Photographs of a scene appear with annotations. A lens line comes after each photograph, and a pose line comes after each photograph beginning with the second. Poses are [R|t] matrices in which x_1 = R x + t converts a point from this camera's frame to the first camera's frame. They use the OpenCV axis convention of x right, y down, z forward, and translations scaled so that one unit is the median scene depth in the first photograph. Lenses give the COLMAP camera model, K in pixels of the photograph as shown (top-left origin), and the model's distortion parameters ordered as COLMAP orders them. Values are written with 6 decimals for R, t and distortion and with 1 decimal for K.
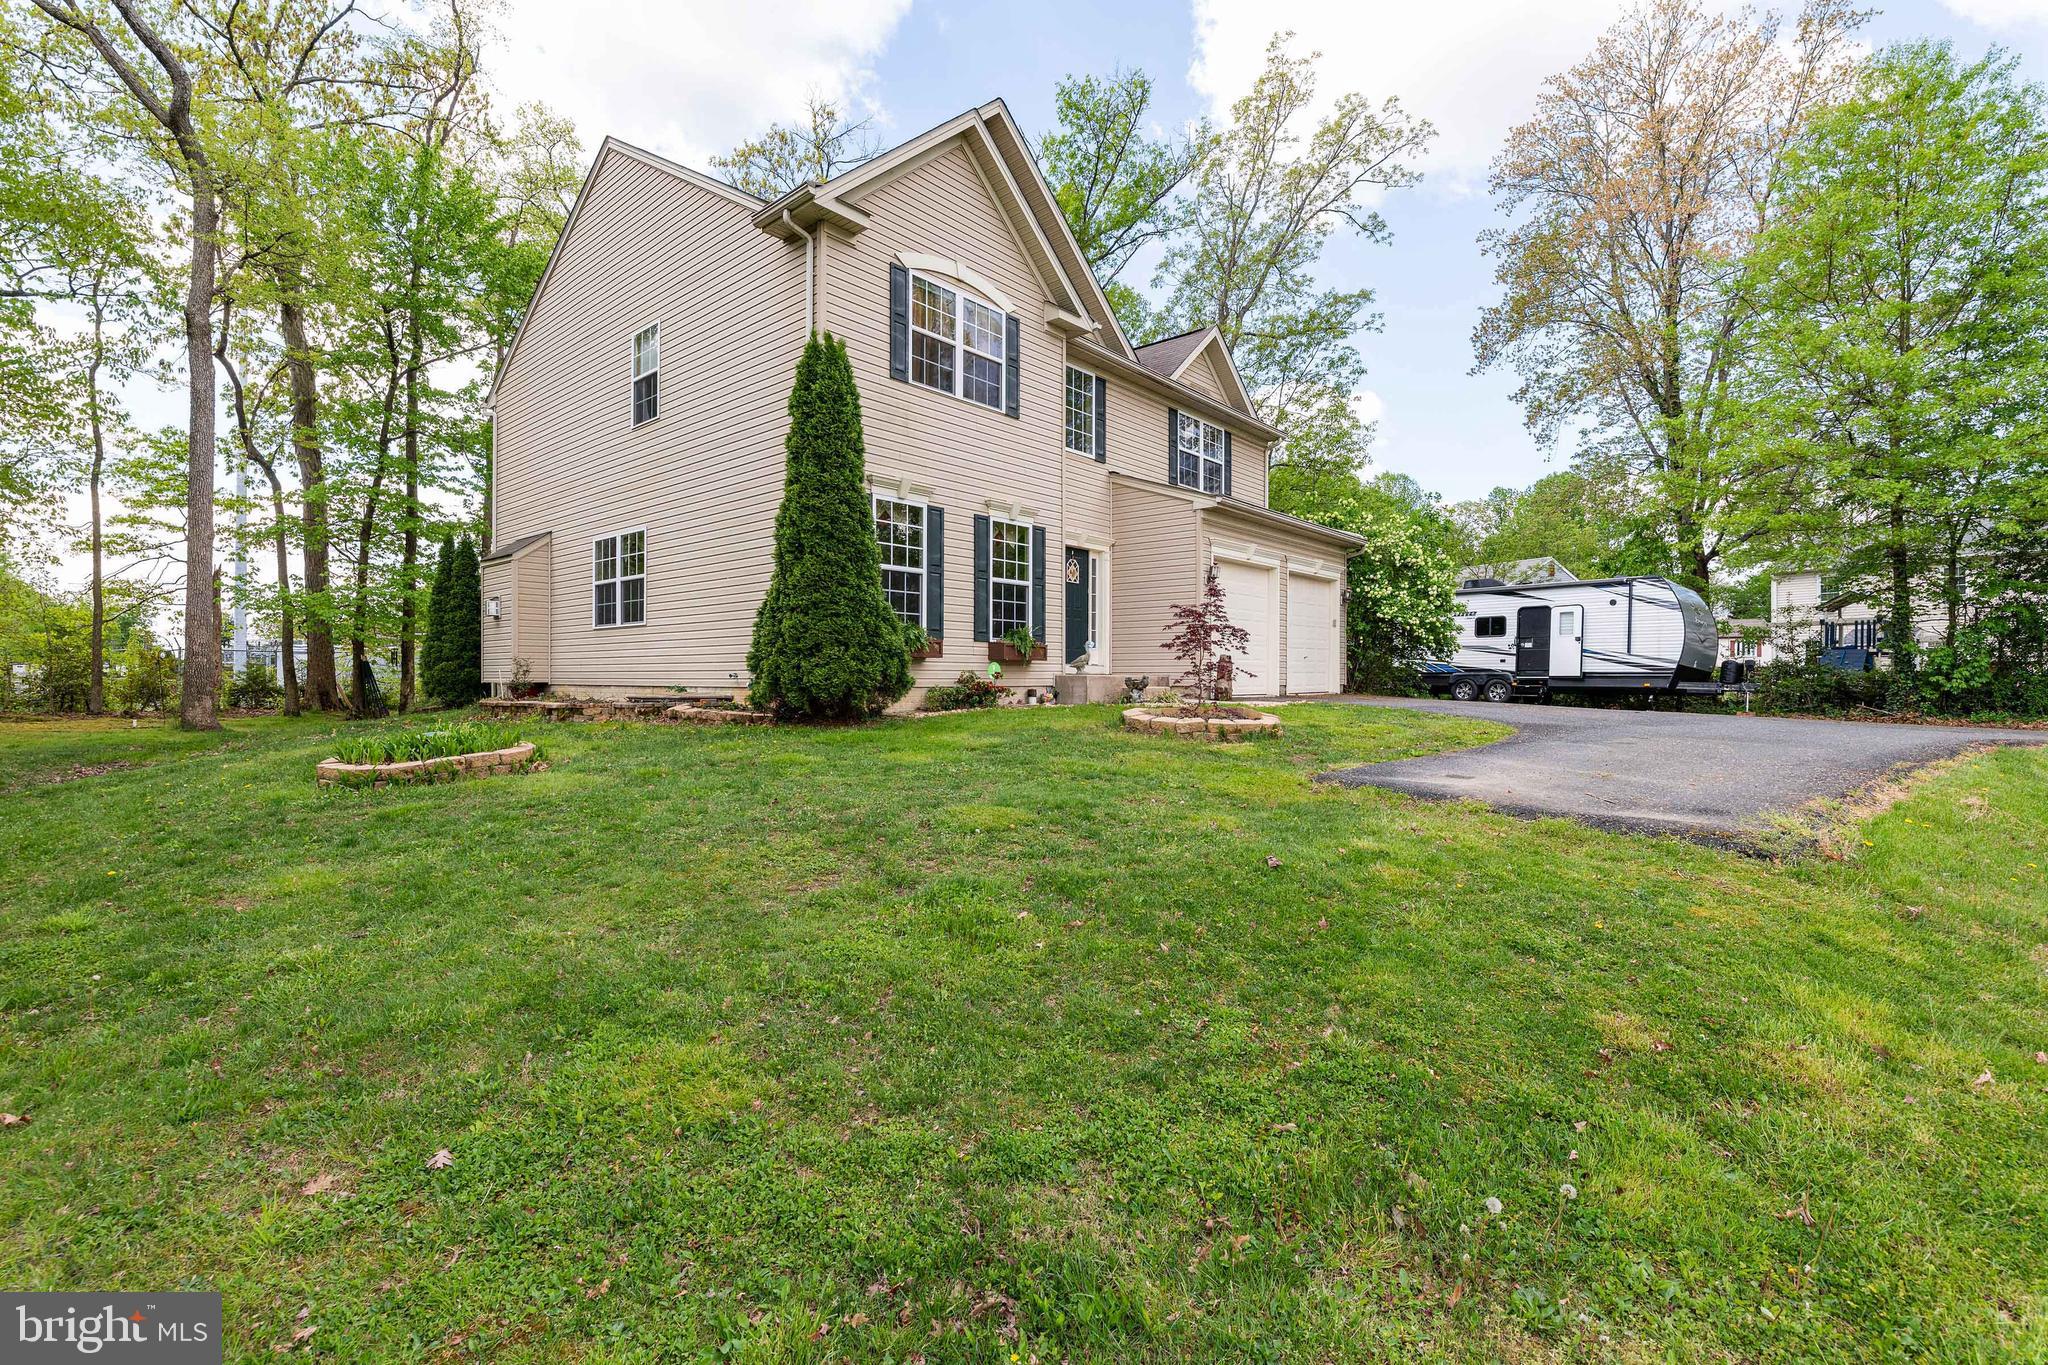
lens RADIAL K [[897.0, 0, 1018.7], [0, 897.0, 674.8], [0, 0, 1]] dist [-0.001344, -0.000032]
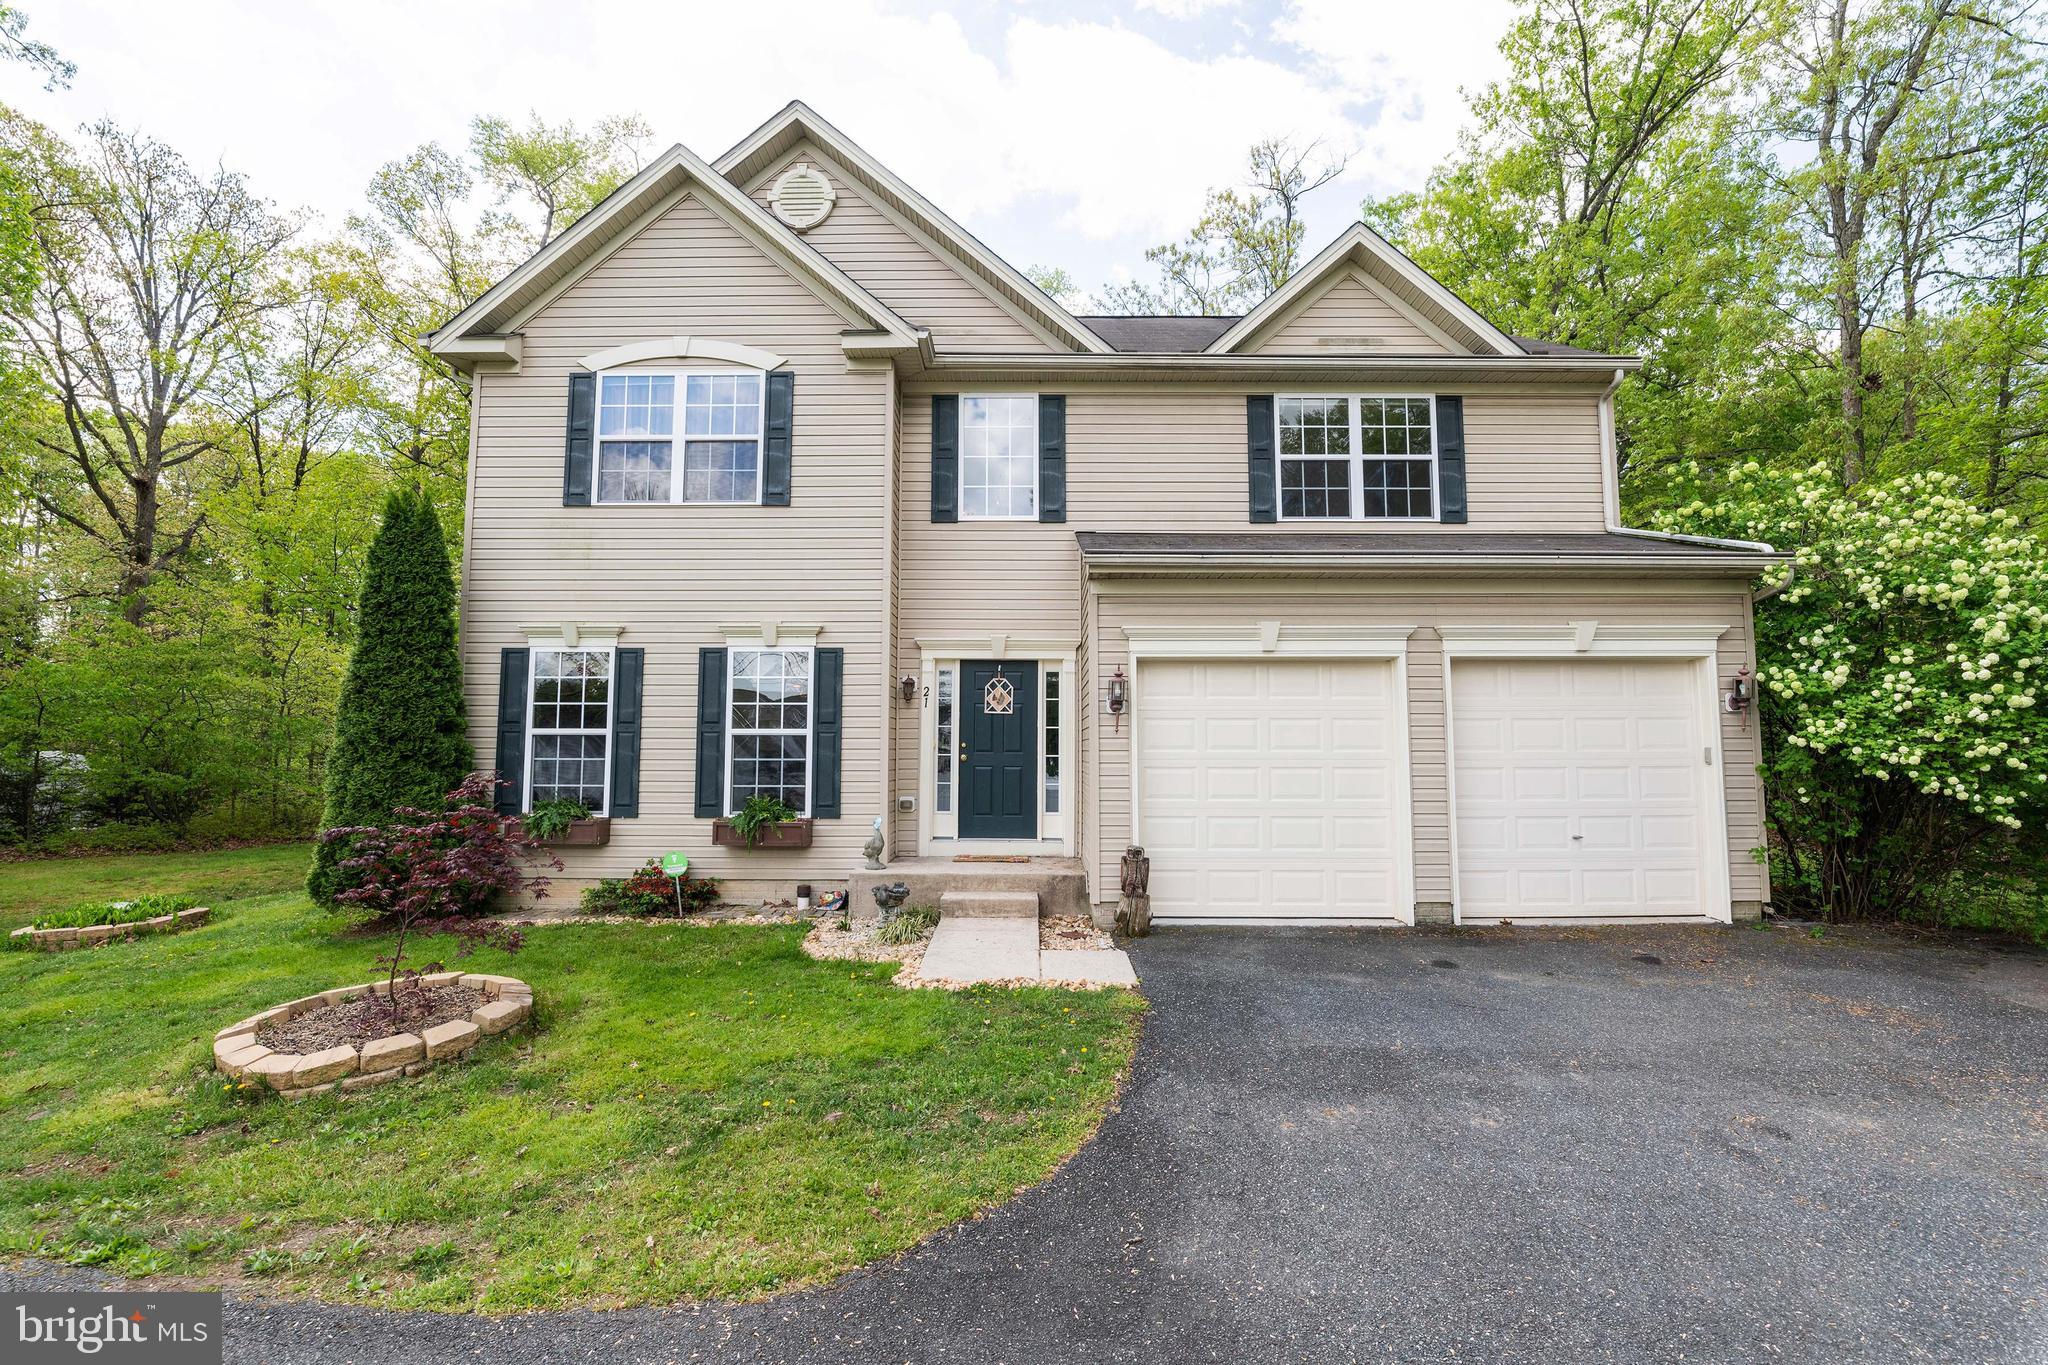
lens RADIAL K [[975.5, 0, 1016.7], [0, 975.5, 686.6], [0, 0, 1]] dist [-0.015829, -0.000281]
pose [[0.659177, -0.062570, -0.749380, 0.724920], [0.002839, 0.996732, -0.080726, -0.078323], [0.751982, 0.051085, 0.657201, 0.649897]]
